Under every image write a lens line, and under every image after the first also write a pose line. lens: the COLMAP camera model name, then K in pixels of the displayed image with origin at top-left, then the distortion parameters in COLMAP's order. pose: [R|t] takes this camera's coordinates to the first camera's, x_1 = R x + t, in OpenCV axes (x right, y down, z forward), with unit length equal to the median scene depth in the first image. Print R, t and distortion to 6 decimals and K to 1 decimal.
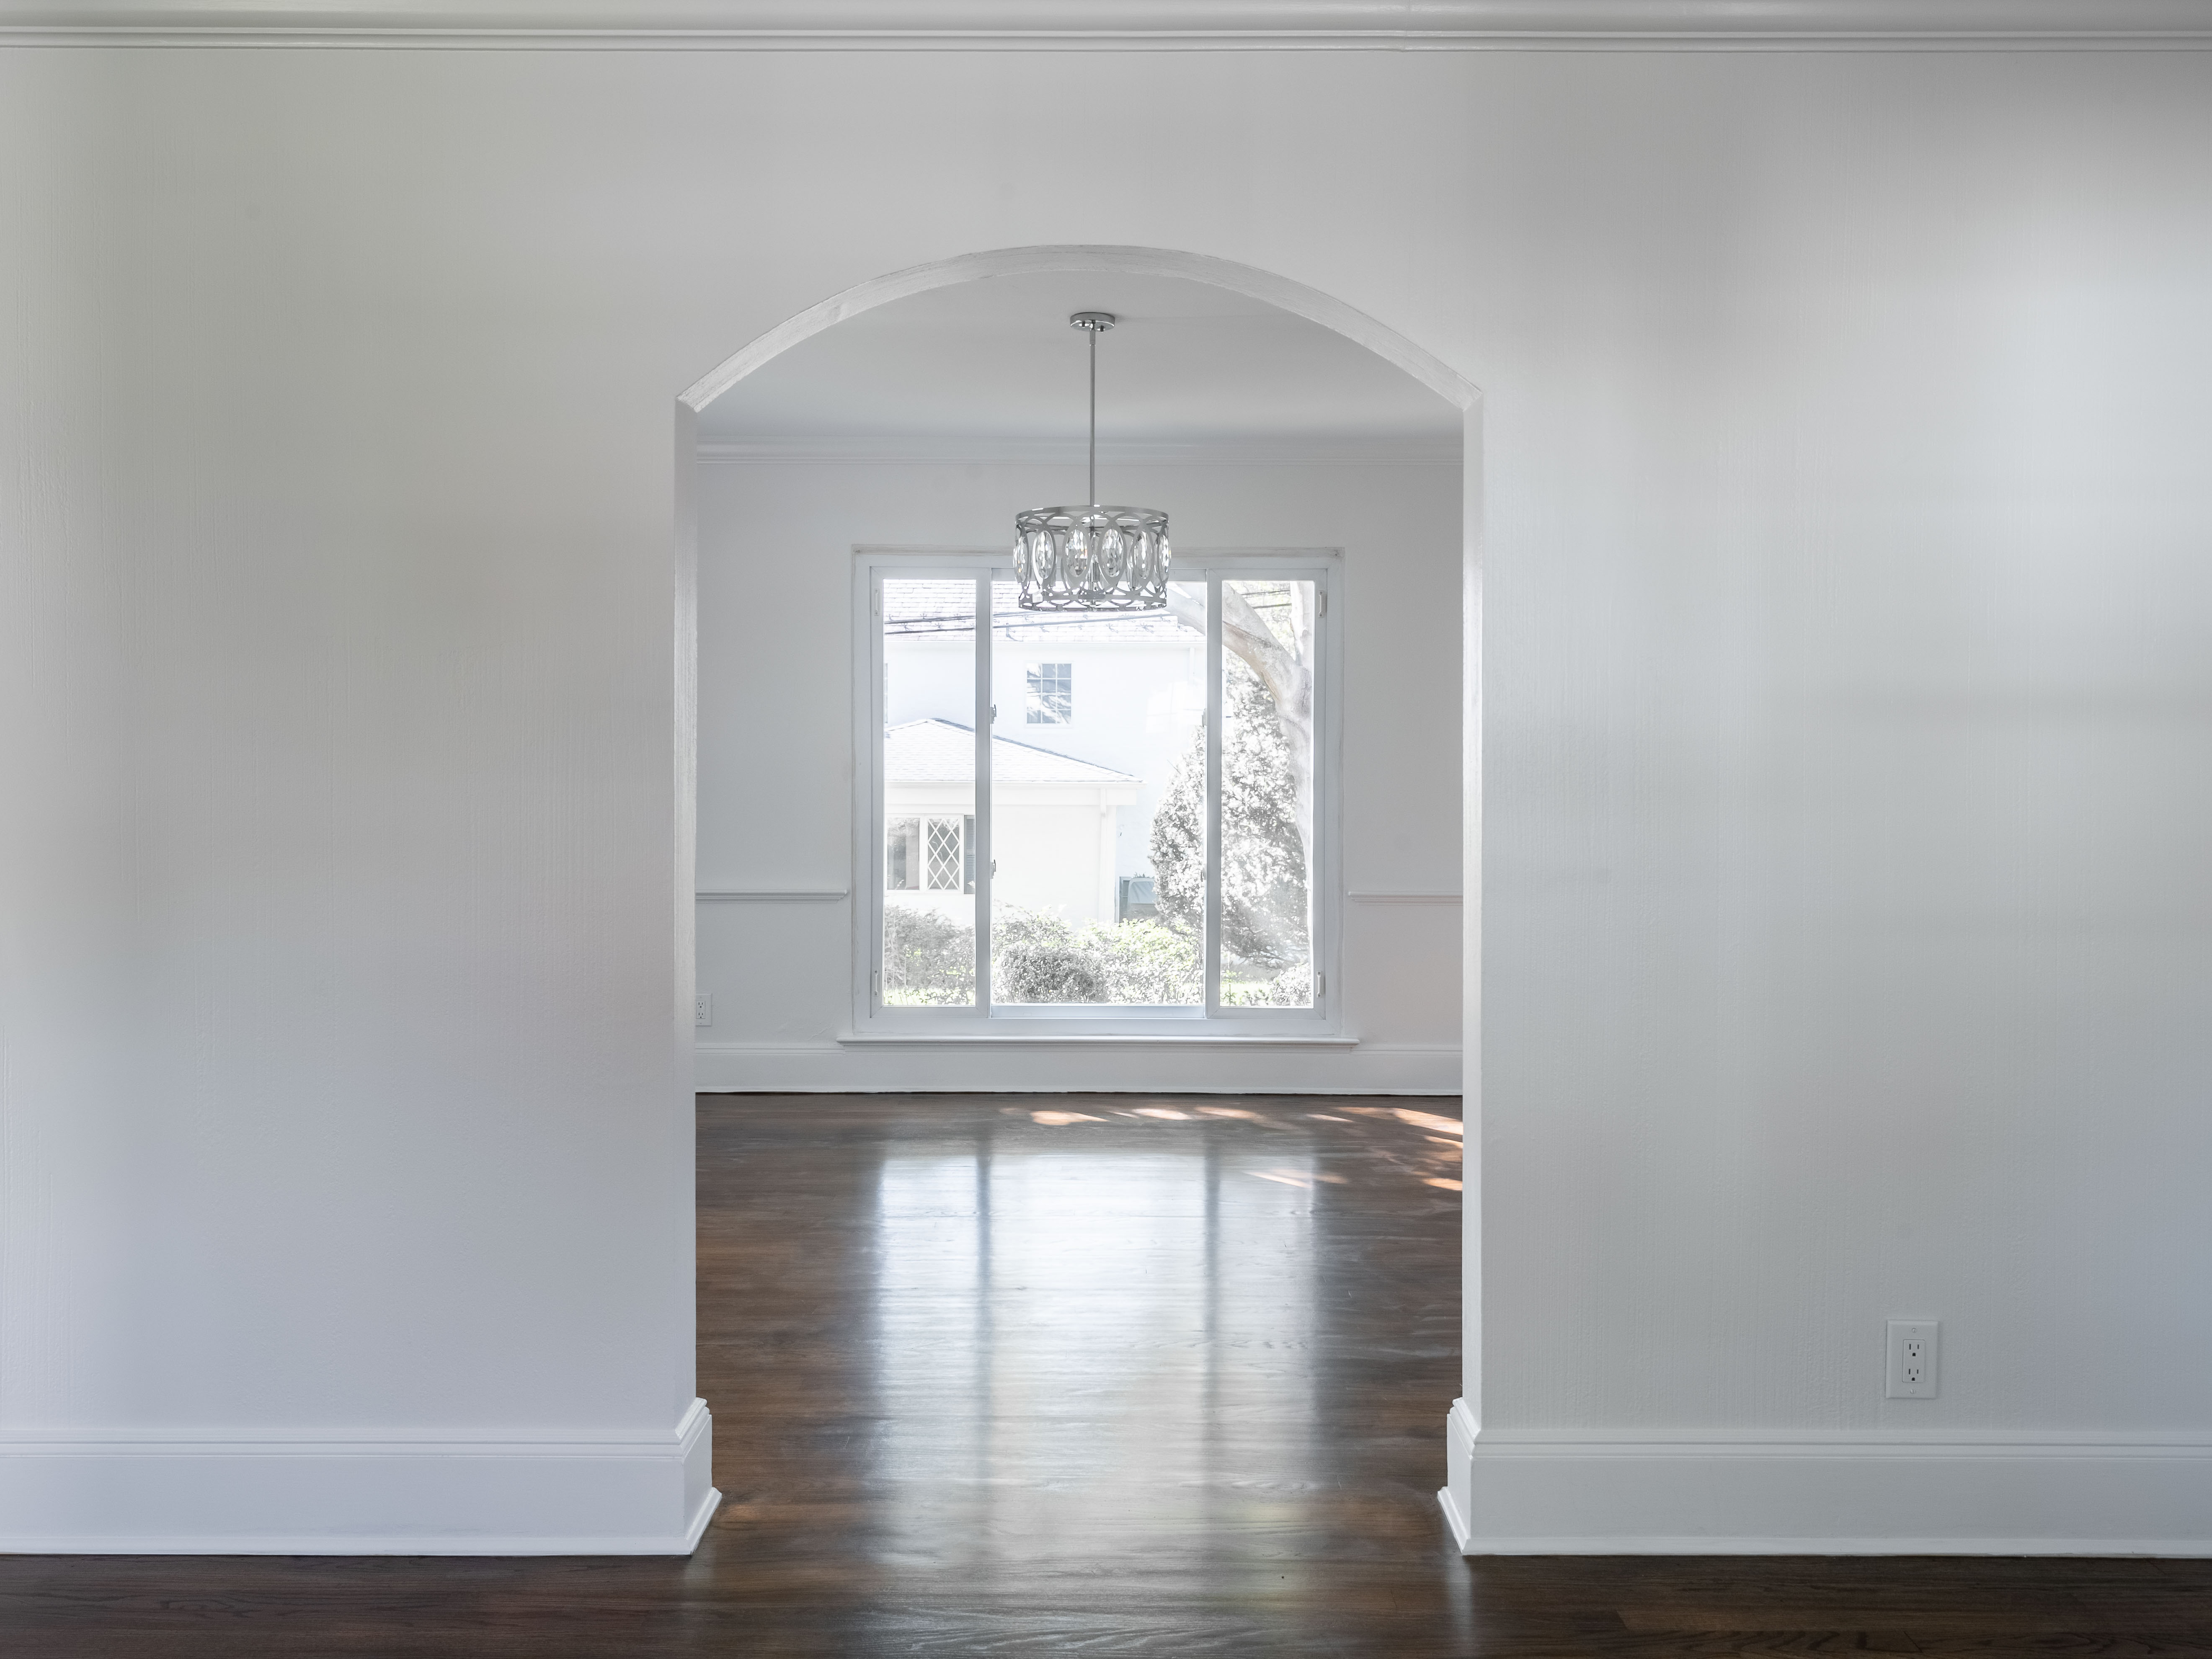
lens RADIAL K [[1648.4, 0, 1096.9], [0, 1648.4, 816.7], [0, 0, 1]] dist [0.009208, 0.006591]
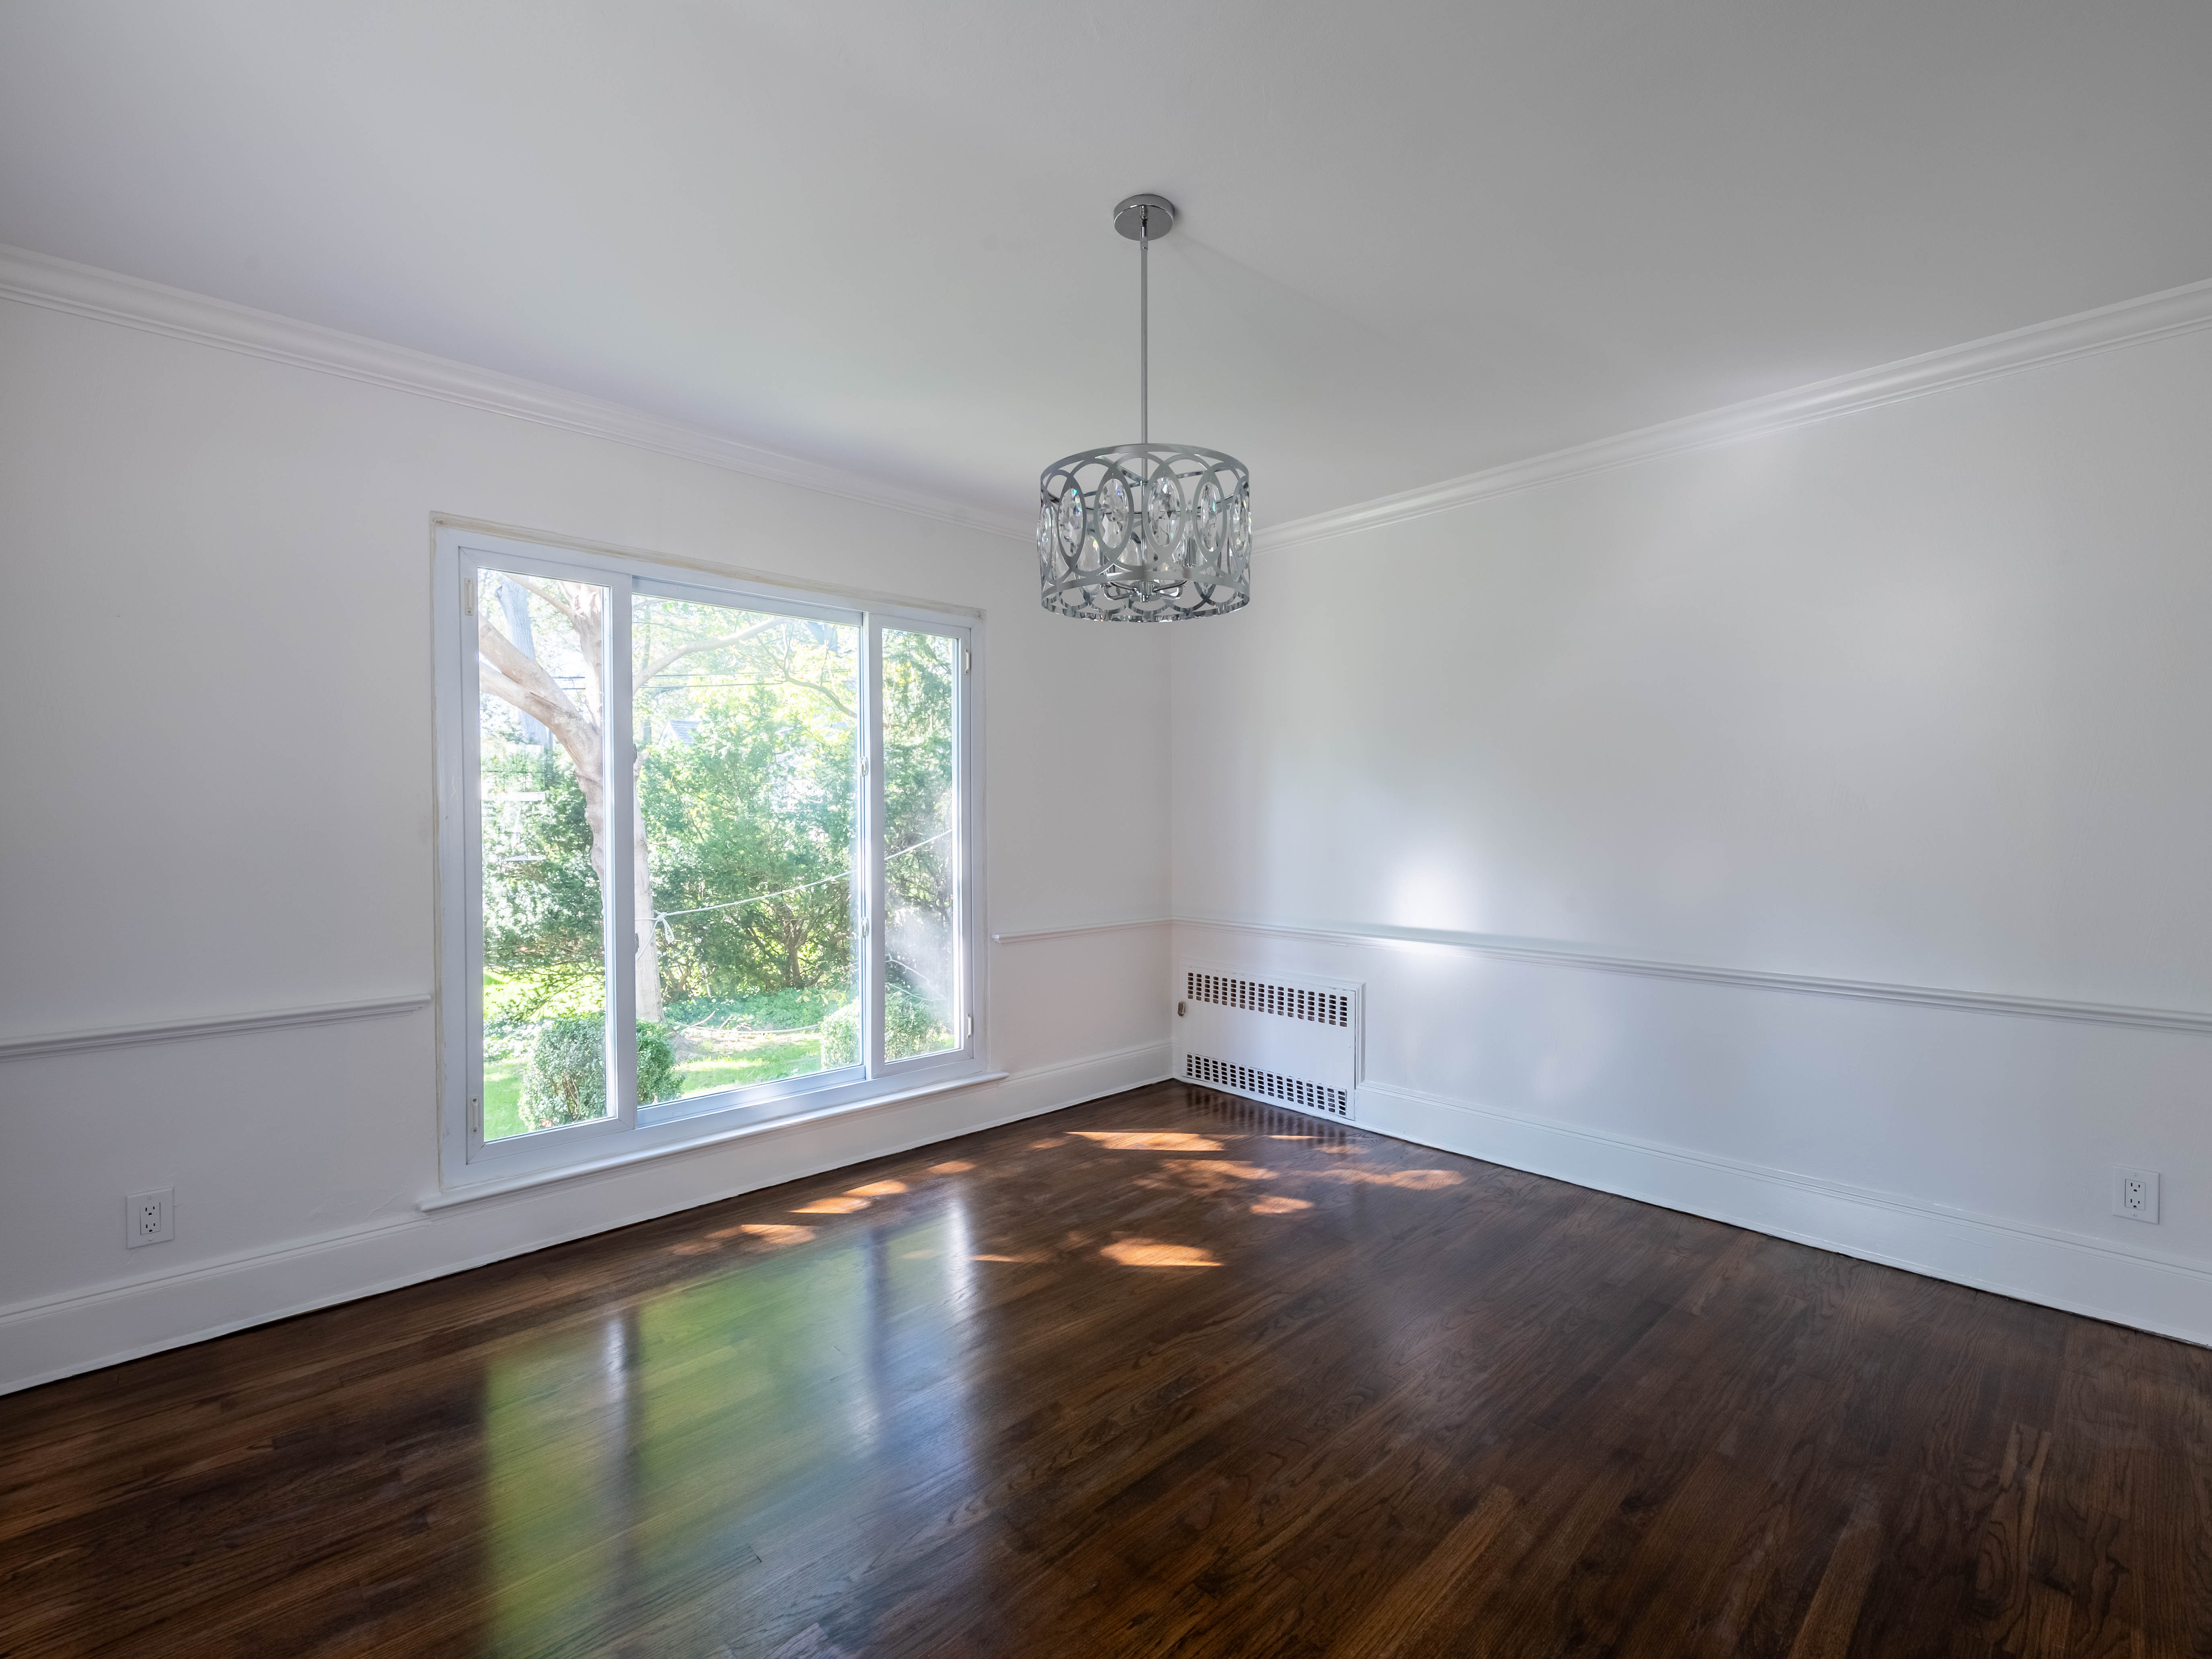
lens RADIAL K [[983.8, 0, 1118.9], [0, 983.8, 835.2], [0, 0, 1]] dist [-0.000128, -0.001485]
pose [[0.727709, -0.017195, 0.685670, -0.221473], [0.024673, 0.999695, -0.001117, -0.016344], [-0.685442, 0.017730, 0.727911, 0.477977]]
